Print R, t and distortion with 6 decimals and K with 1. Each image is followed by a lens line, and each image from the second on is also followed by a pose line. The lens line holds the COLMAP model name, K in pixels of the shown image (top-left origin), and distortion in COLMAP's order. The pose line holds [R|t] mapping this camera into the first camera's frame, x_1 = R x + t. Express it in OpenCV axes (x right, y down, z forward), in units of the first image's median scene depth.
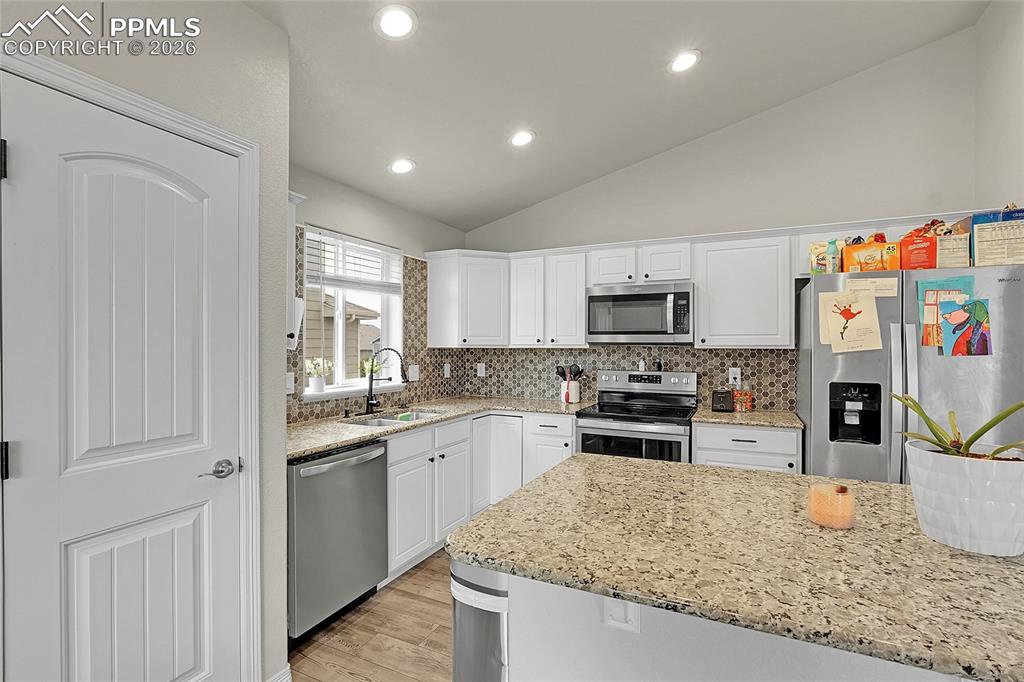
lens RADIAL K [[476.6, 0, 510.2], [0, 476.6, 349.5], [0, 0, 1]] dist [-0.013991, 0.004142]
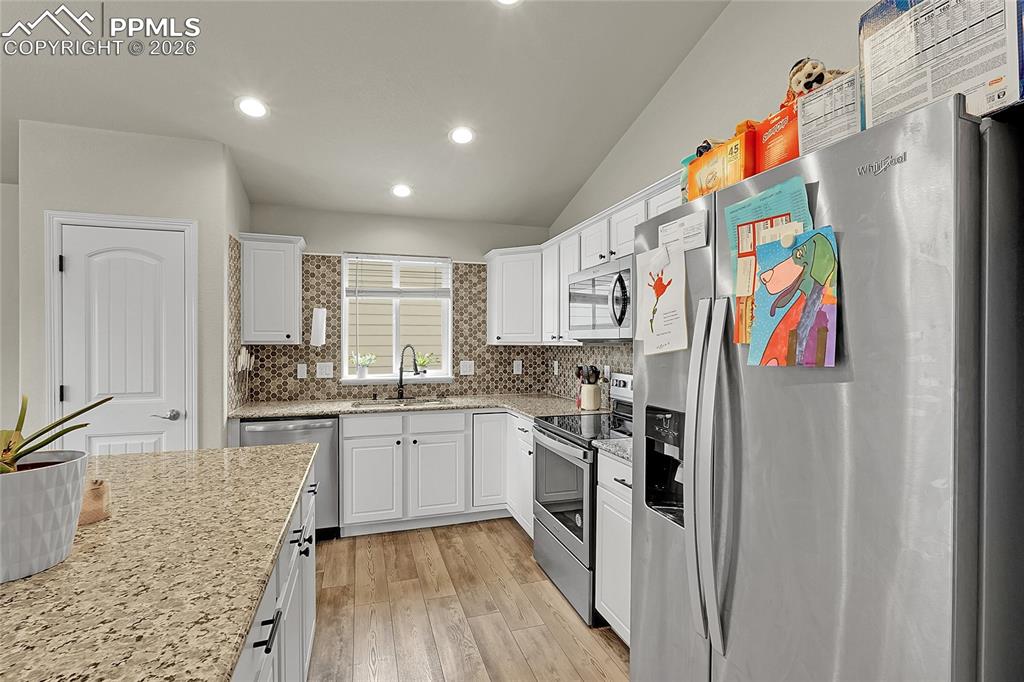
lens RADIAL K [[476.6, 0, 509.7], [0, 476.6, 344.3], [0, 0, 1]] dist [-0.013991, 0.004142]
pose [[0.687423, 0.001122, -0.726256, 0.671400], [-0.004182, 0.999988, -0.002414, -0.002560], [0.726245, 0.004697, 0.687420, 0.318877]]
